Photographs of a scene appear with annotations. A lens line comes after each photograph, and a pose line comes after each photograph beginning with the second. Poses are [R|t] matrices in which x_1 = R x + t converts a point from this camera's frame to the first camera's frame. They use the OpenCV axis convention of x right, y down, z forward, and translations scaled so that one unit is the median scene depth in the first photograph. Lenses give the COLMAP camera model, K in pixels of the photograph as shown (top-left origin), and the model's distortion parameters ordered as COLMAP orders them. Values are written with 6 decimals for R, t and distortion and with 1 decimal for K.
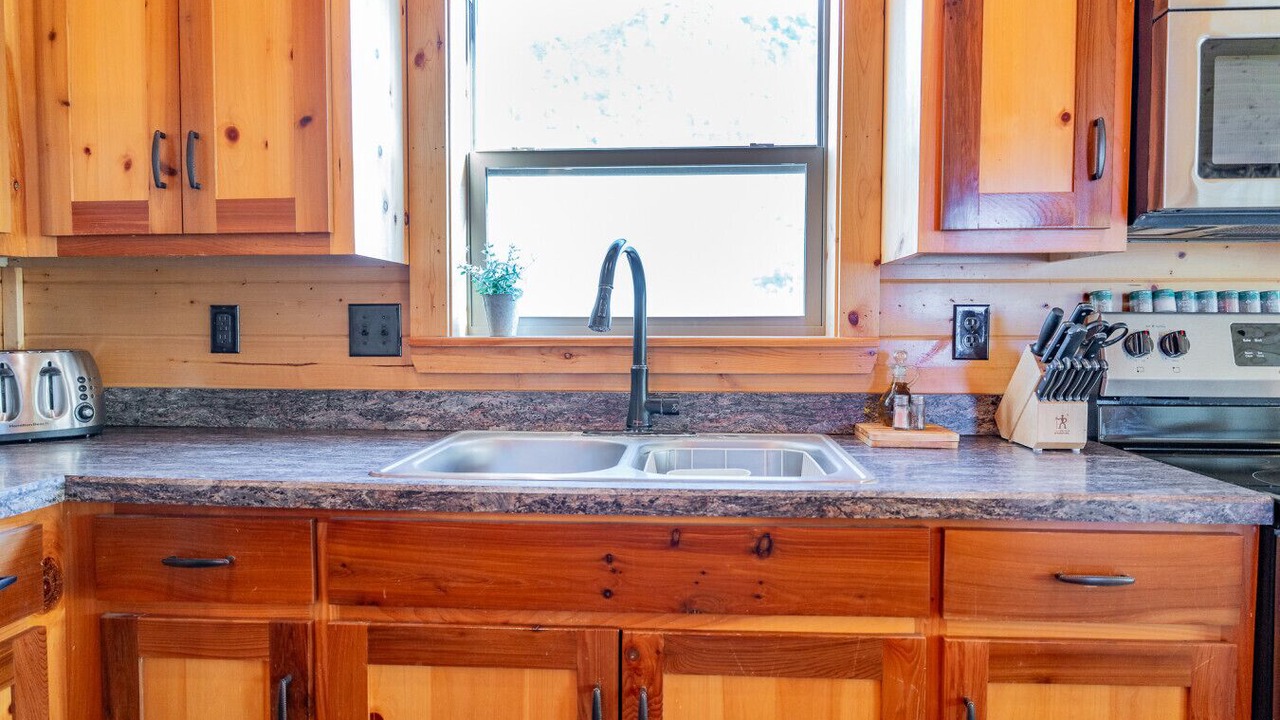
lens RADIAL K [[841.1, 0, 640.0], [0, 841.1, 360.0], [0, 0, 1]] dist [-0.005831, 0.000513]
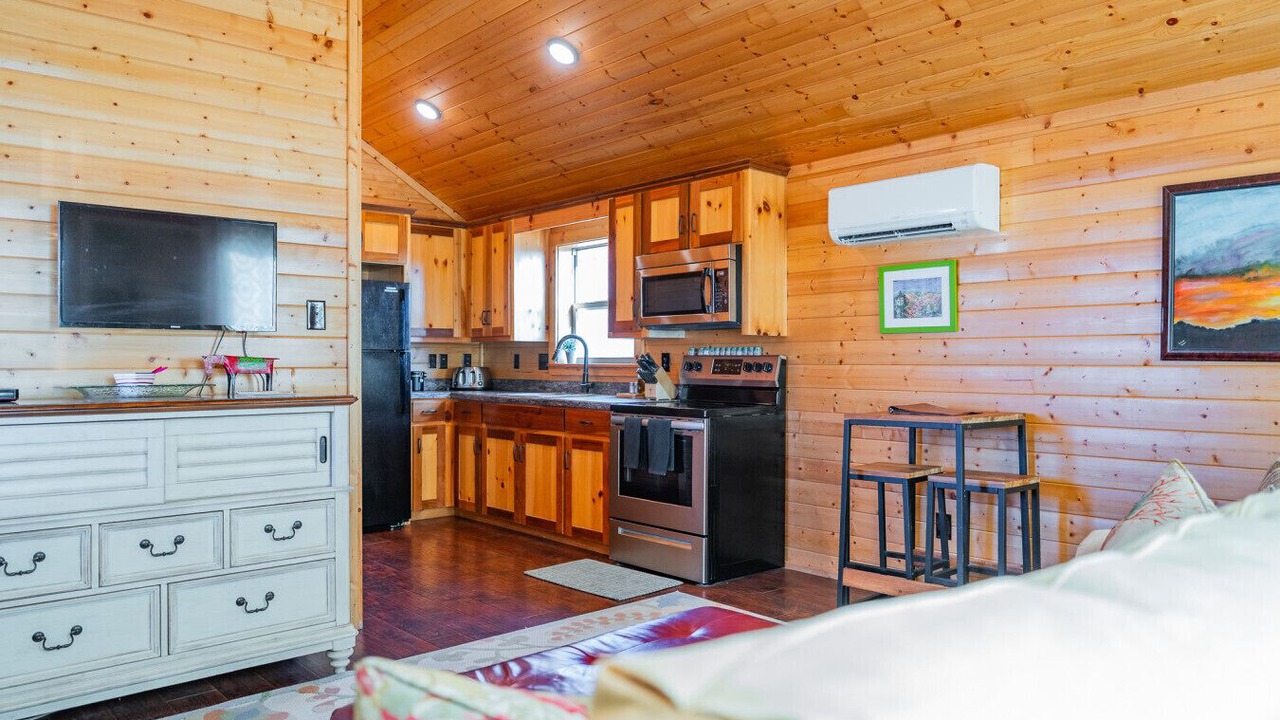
lens RADIAL K [[882.7, 0, 637.8], [0, 882.7, 359.7], [0, 0, 1]] dist [-0.006834, -0.000654]
pose [[0.707475, -0.000404, -0.706739, 2.836018], [-0.035650, 0.998706, -0.036258, 0.081589], [0.705839, 0.050847, 0.706545, -1.392086]]
